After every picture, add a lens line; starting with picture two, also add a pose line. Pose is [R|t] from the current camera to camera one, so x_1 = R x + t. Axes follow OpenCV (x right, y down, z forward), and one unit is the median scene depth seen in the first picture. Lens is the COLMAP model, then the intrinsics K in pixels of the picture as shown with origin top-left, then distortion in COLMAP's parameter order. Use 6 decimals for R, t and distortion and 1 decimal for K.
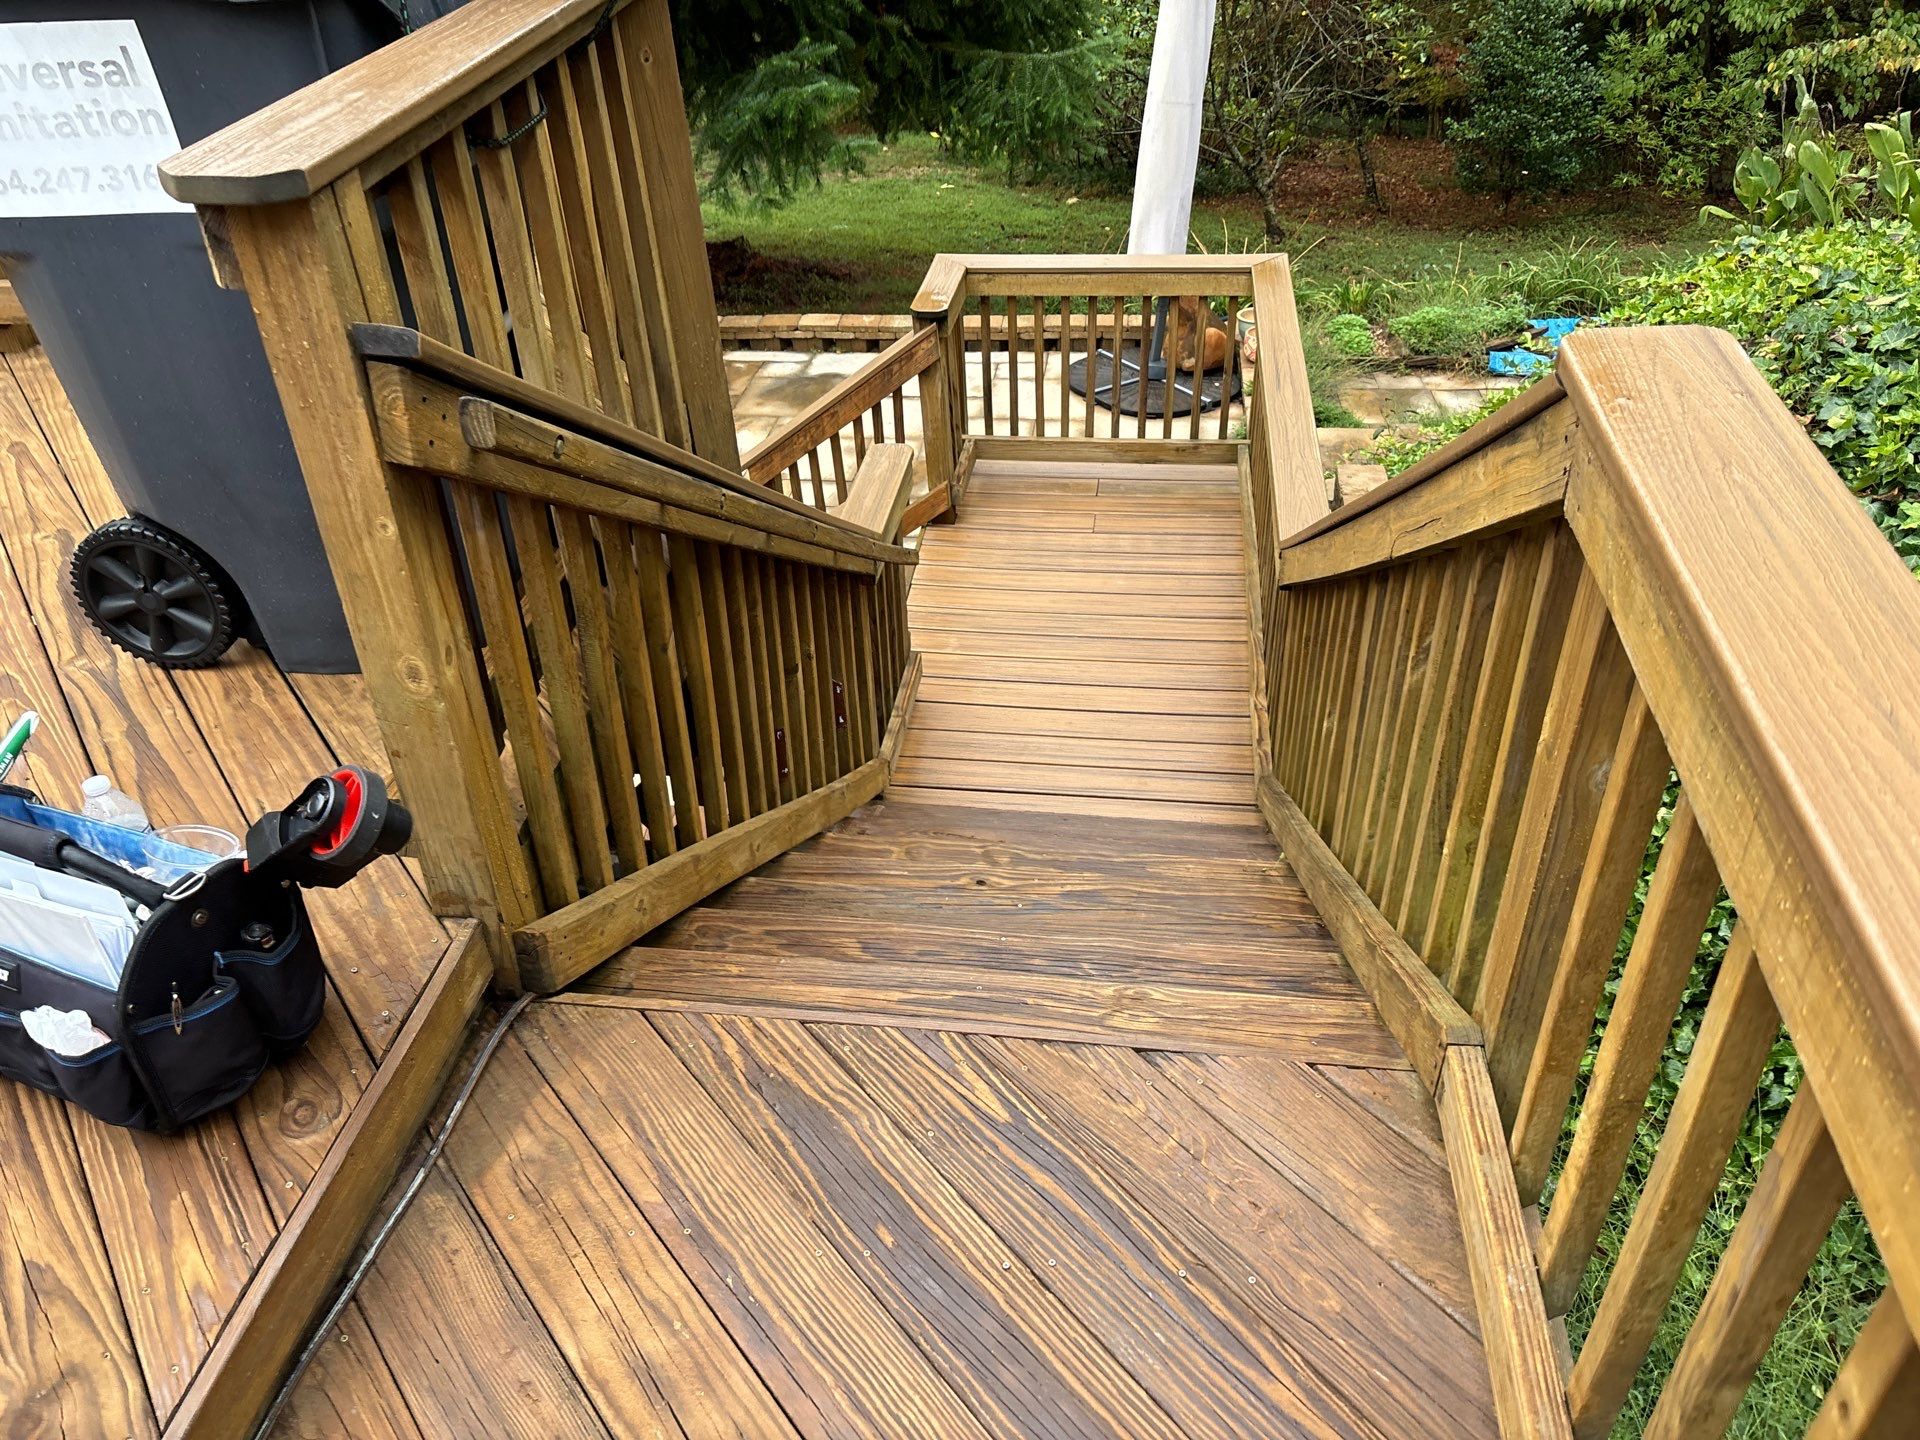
lens RADIAL K [[1432.6, 0, 959.8], [0, 1432.6, 748.2], [0, 0, 1]] dist [0.058851, -0.067481]
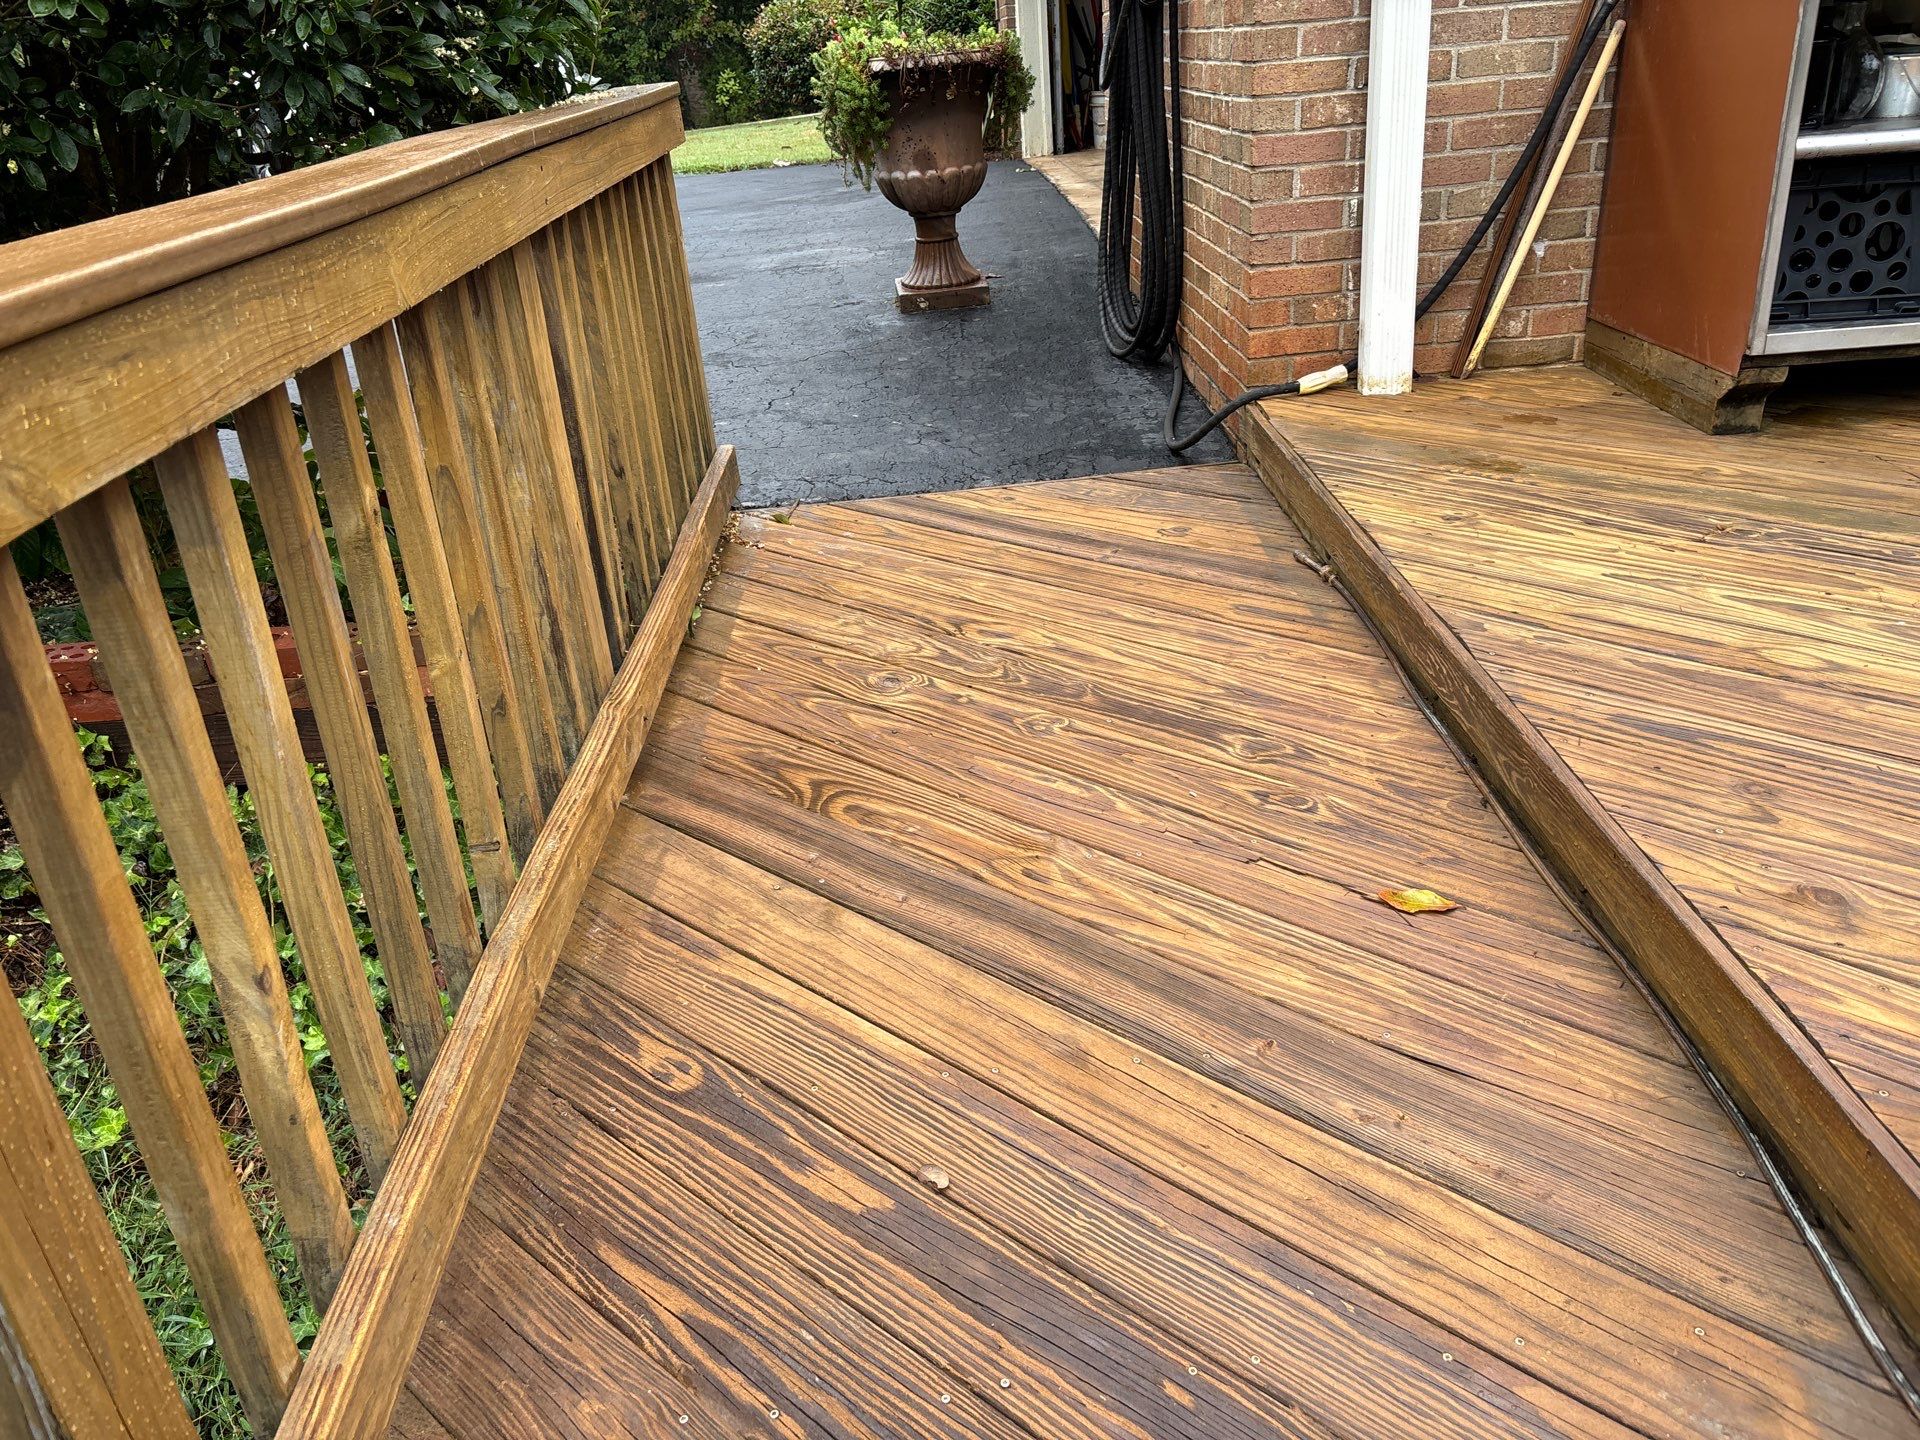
lens RADIAL K [[1453.2, 0, 947.7], [0, 1453.2, 720.1], [0, 0, 1]] dist [0.056048, -0.055269]
pose [[-0.980733, 0.170906, -0.094626, 0.065528], [-0.006428, 0.455889, 0.890013, -0.421306], [0.195247, 0.873474, -0.446007, 0.905412]]
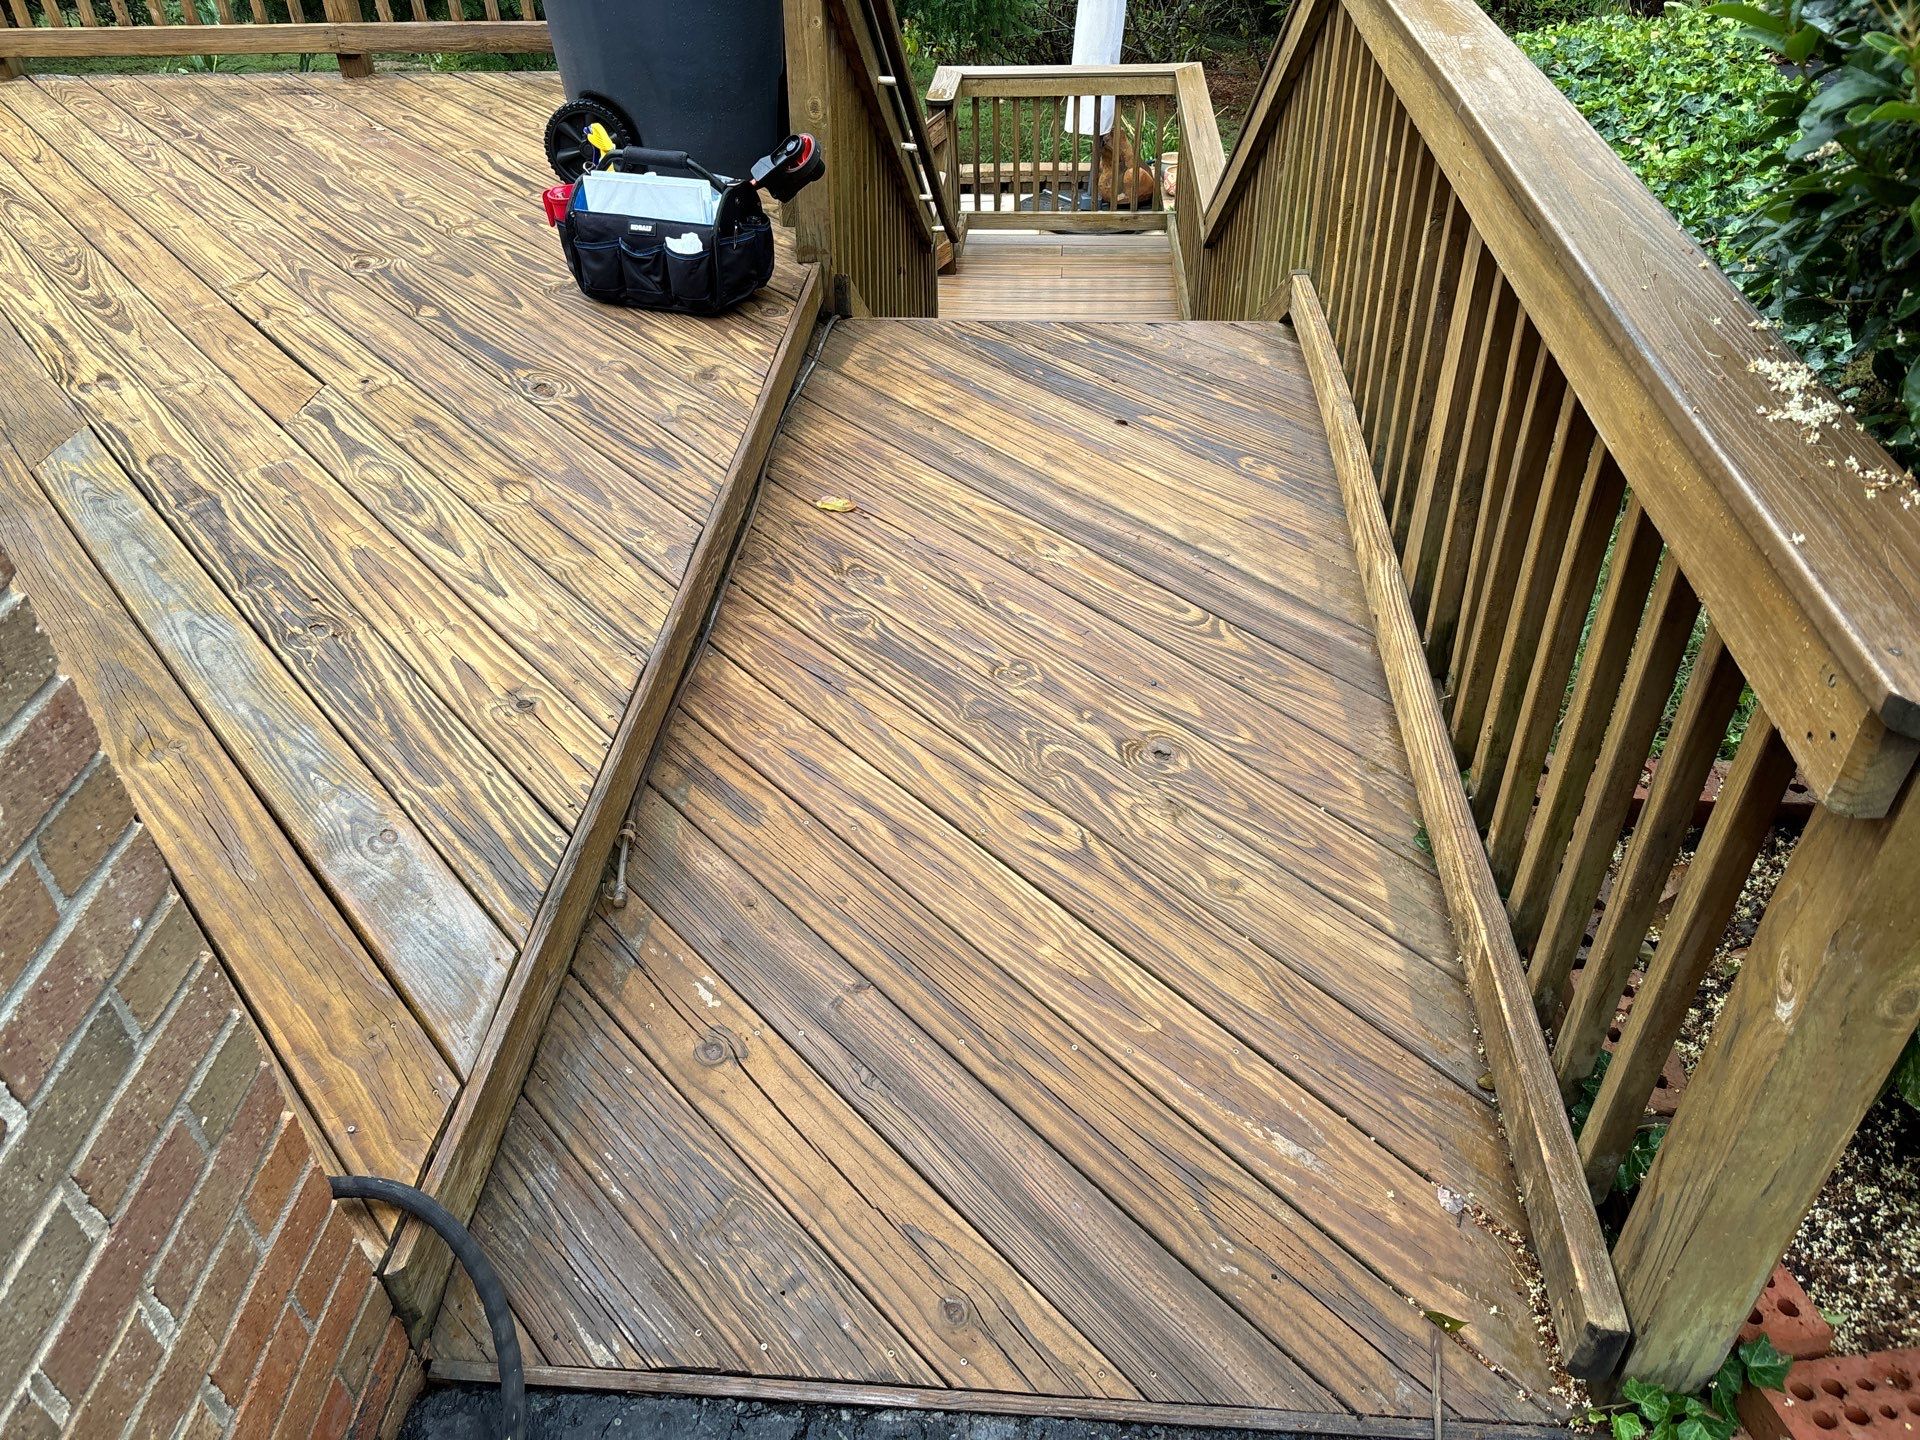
lens RADIAL K [[1453.2, 0, 947.7], [0, 1453.2, 720.1], [0, 0, 1]] dist [0.056048, -0.055269]
pose [[0.998403, -0.021992, 0.052039, -0.281953], [0.021479, 0.999715, 0.010393, 0.750873], [-0.052253, -0.009259, 0.998591, -1.068076]]
